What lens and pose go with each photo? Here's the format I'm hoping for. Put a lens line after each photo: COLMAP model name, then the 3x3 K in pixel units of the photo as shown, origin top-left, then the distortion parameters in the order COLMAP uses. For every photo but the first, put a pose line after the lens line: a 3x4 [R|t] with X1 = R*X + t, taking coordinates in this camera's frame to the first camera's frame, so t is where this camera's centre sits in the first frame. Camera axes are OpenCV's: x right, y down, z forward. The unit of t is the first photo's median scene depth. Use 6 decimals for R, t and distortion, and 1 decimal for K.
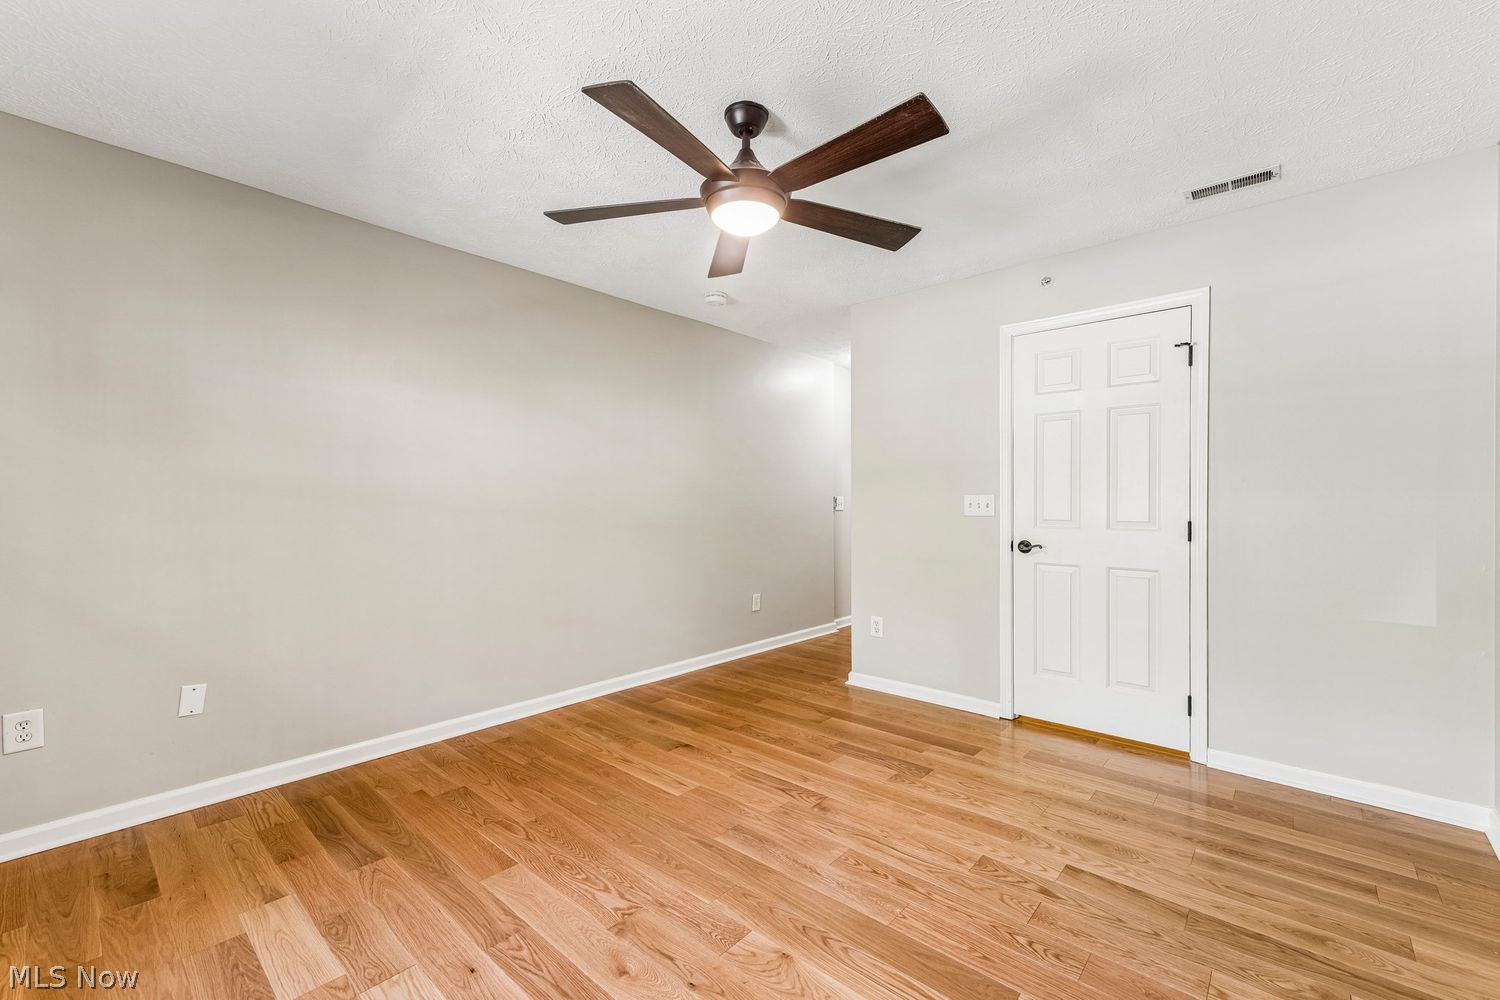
lens RADIAL K [[636.1, 0, 758.3], [0, 636.1, 492.5], [0, 0, 1]] dist [0.010069, 0.000206]
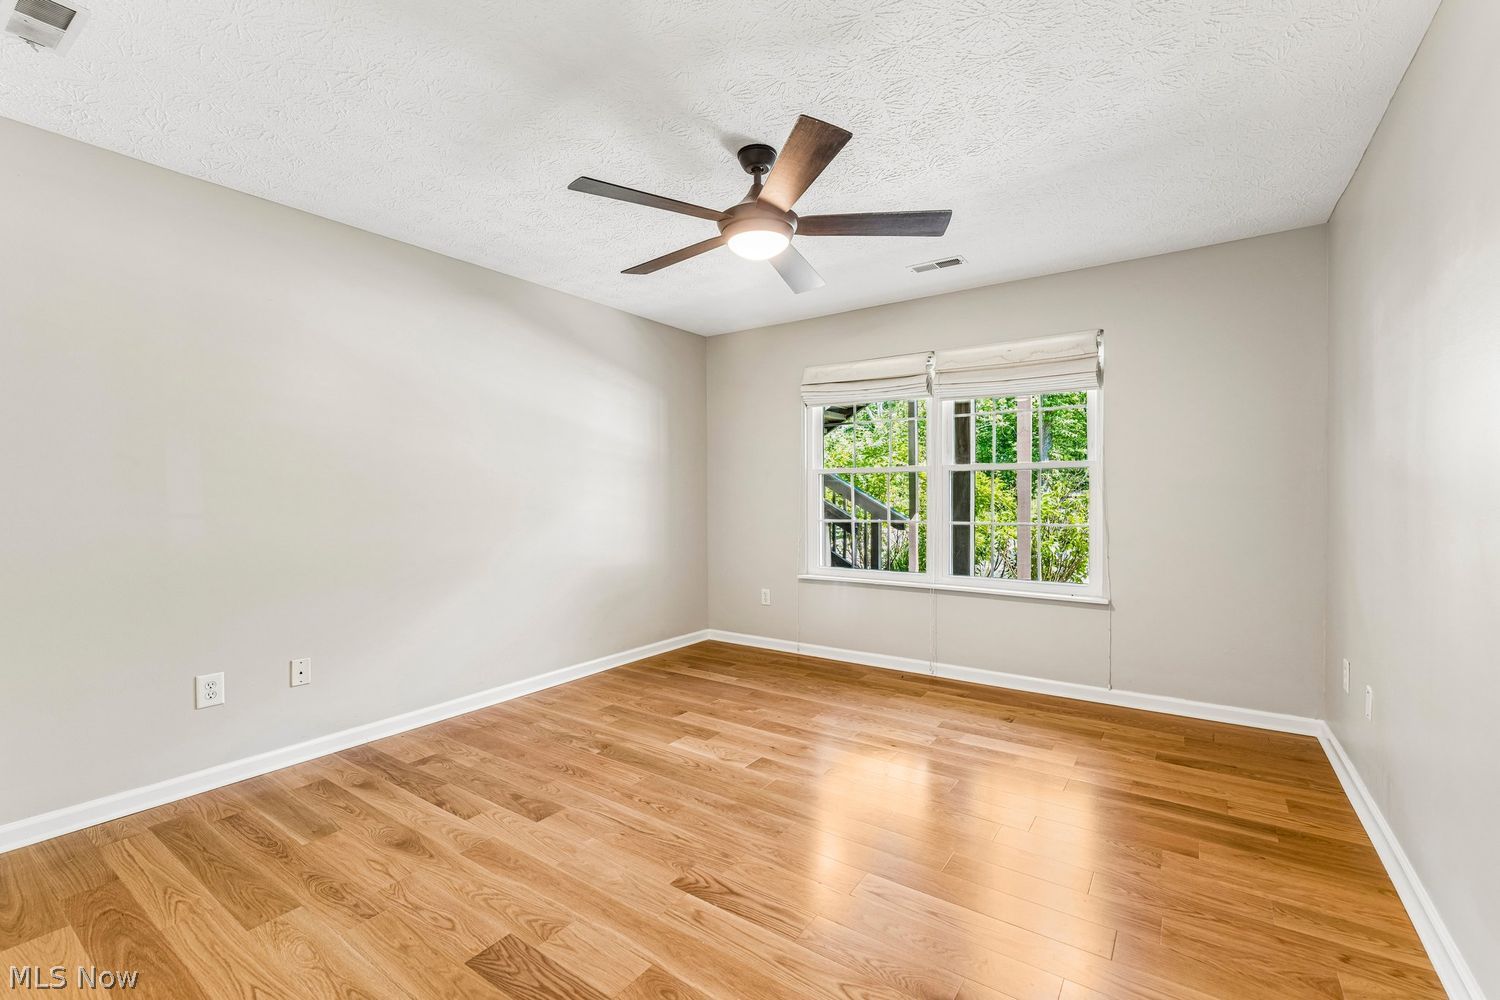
lens RADIAL K [[642.7, 0, 751.2], [0, 642.7, 488.6], [0, 0, 1]] dist [-0.000548, -0.000130]
pose [[-0.994528, 0.002356, -0.104442, 0.091219], [0.004613, 0.999761, -0.021374, 0.032662], [0.104367, -0.021739, -0.994301, 1.749432]]
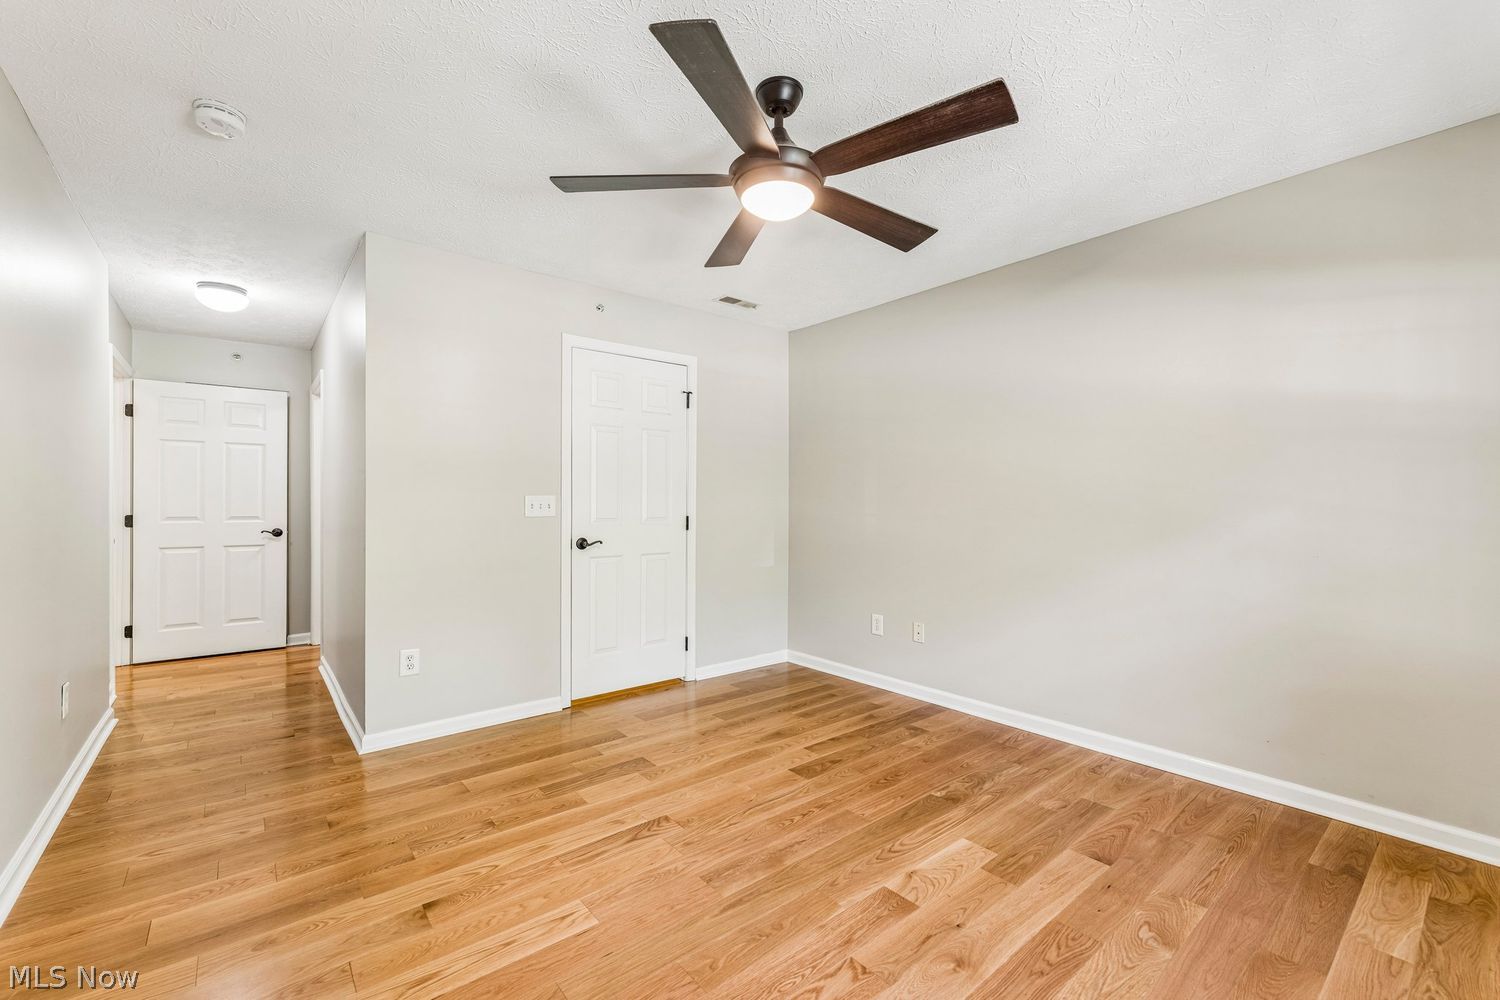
lens RADIAL K [[616.5, 0, 741.2], [0, 616.5, 496.9], [0, 0, 1]] dist [0.000613, -0.000060]
pose [[0.173457, 0.007695, 0.984811, -0.766687], [-0.012802, 0.999903, -0.005558, 0.010125], [-0.984758, -0.011643, 0.173539, 0.730759]]
